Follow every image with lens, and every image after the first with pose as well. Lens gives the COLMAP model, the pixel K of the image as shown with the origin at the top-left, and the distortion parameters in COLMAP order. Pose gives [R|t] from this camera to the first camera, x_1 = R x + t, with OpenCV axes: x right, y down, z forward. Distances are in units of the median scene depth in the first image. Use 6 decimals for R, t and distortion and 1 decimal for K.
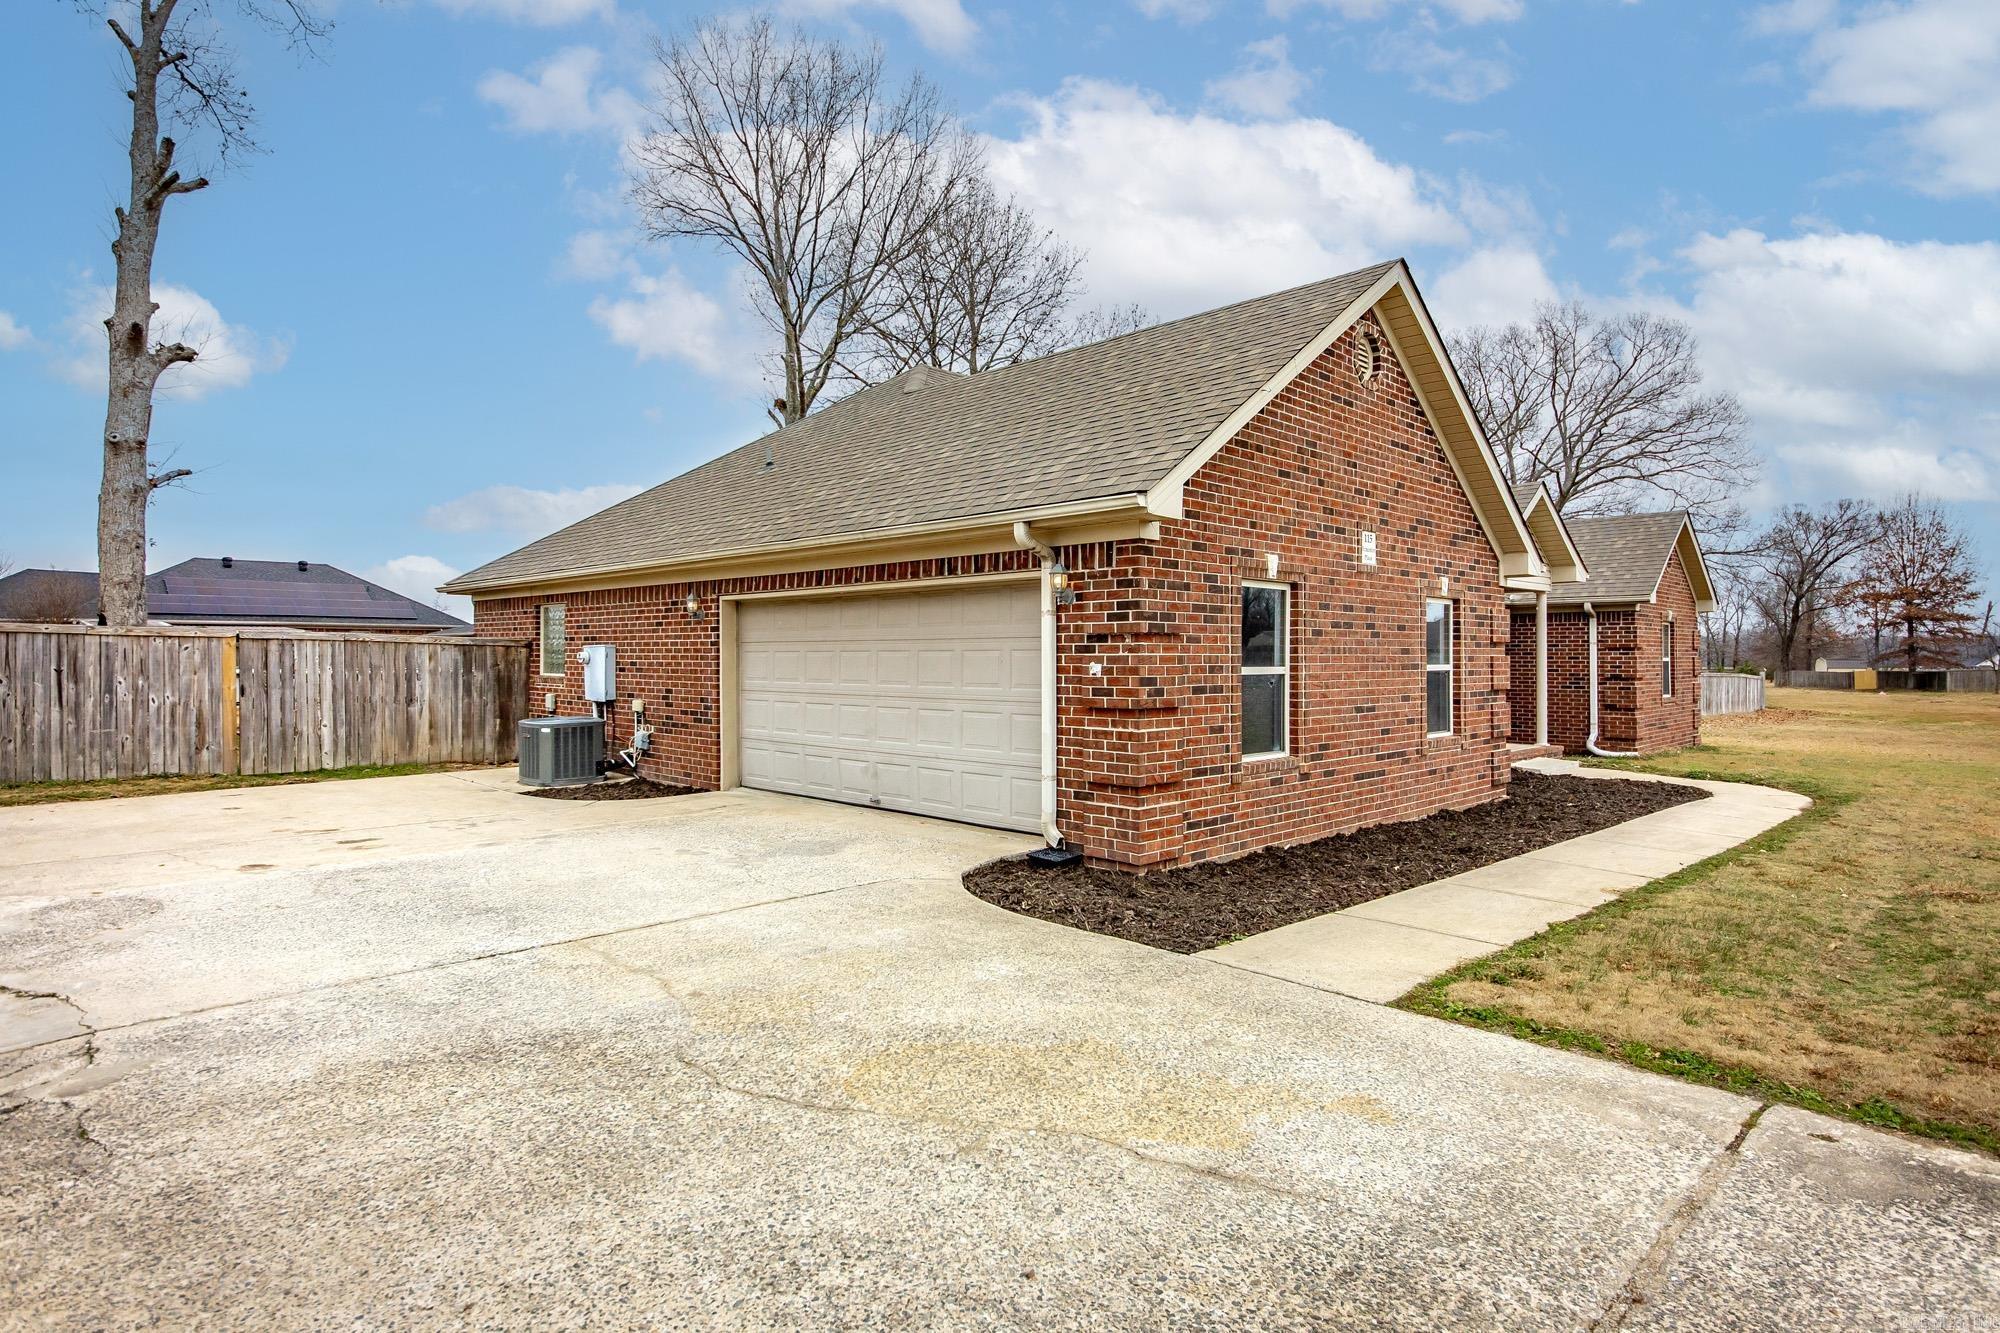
lens RADIAL K [[1058.1, 0, 1000.0], [0, 1058.1, 666.5], [0, 0, 1]] dist [-0.001420, -0.000307]
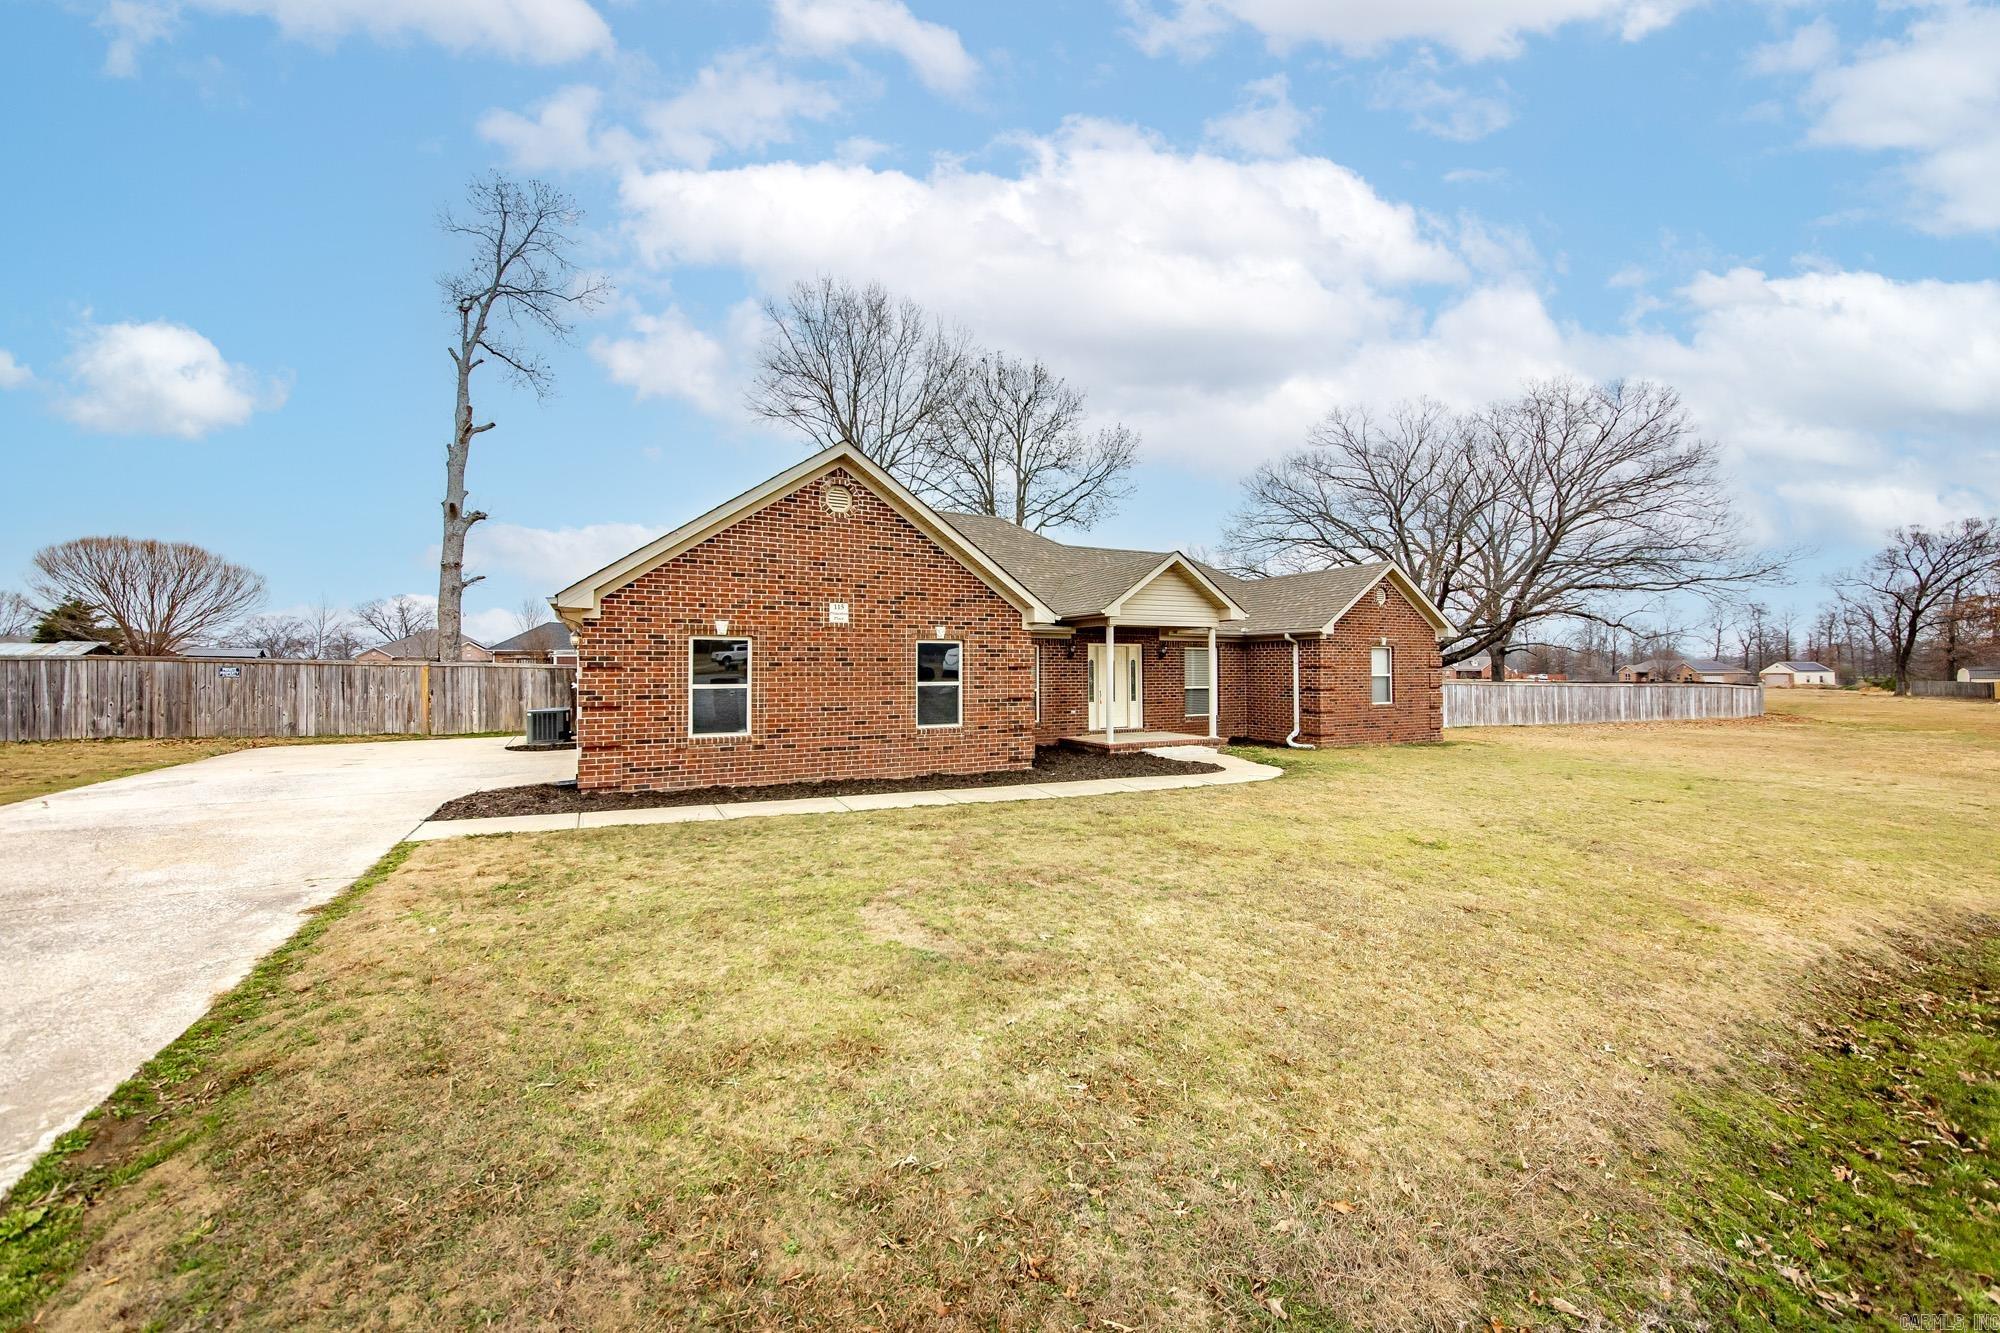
lens RADIAL K [[760.6, 0, 1000.0], [0, 760.6, 666.5], [0, 0, 1]] dist [-0.000537, -0.000020]
pose [[0.955901, -0.002697, -0.293675, 0.669645], [-0.000660, 0.999936, -0.011332, -0.009524], [0.293687, 0.011026, 0.955838, -0.051193]]
